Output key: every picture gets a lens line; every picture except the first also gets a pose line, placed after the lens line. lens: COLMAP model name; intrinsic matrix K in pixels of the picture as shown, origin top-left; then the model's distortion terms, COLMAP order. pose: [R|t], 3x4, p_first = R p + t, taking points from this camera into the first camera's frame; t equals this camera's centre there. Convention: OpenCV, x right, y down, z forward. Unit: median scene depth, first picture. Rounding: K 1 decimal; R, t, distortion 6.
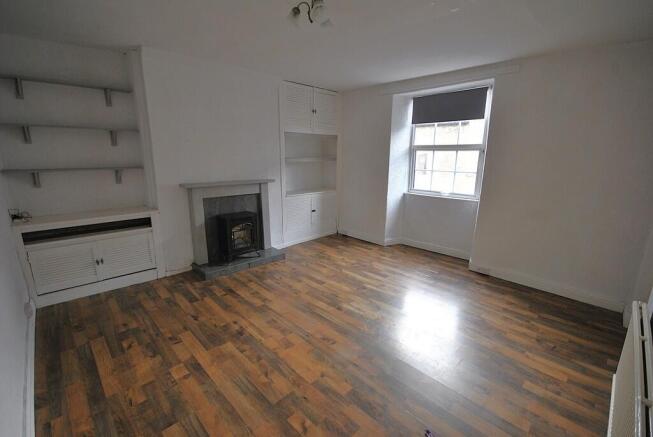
lens RADIAL K [[287.5, 0, 330.3], [0, 287.5, 220.9], [0, 0, 1]] dist [0.004957, -0.015023]
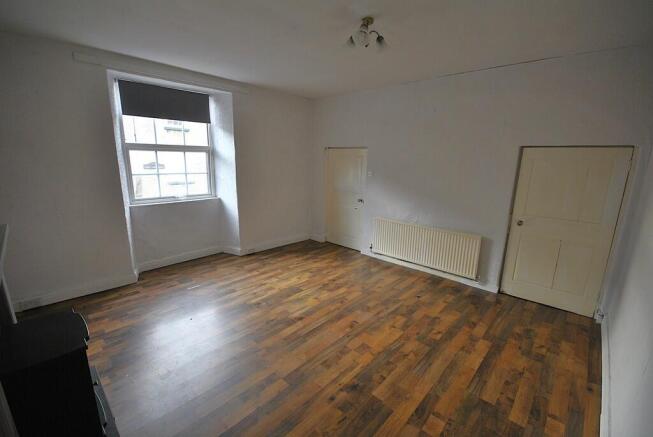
lens RADIAL K [[287.5, 0, 330.3], [0, 287.5, 220.9], [0, 0, 1]] dist [0.004957, -0.015023]
pose [[-0.054349, -0.224281, 0.973008, -0.819778], [0.200824, 0.952081, 0.230675, -0.206945], [-0.978119, 0.207941, -0.006704, 0.810349]]
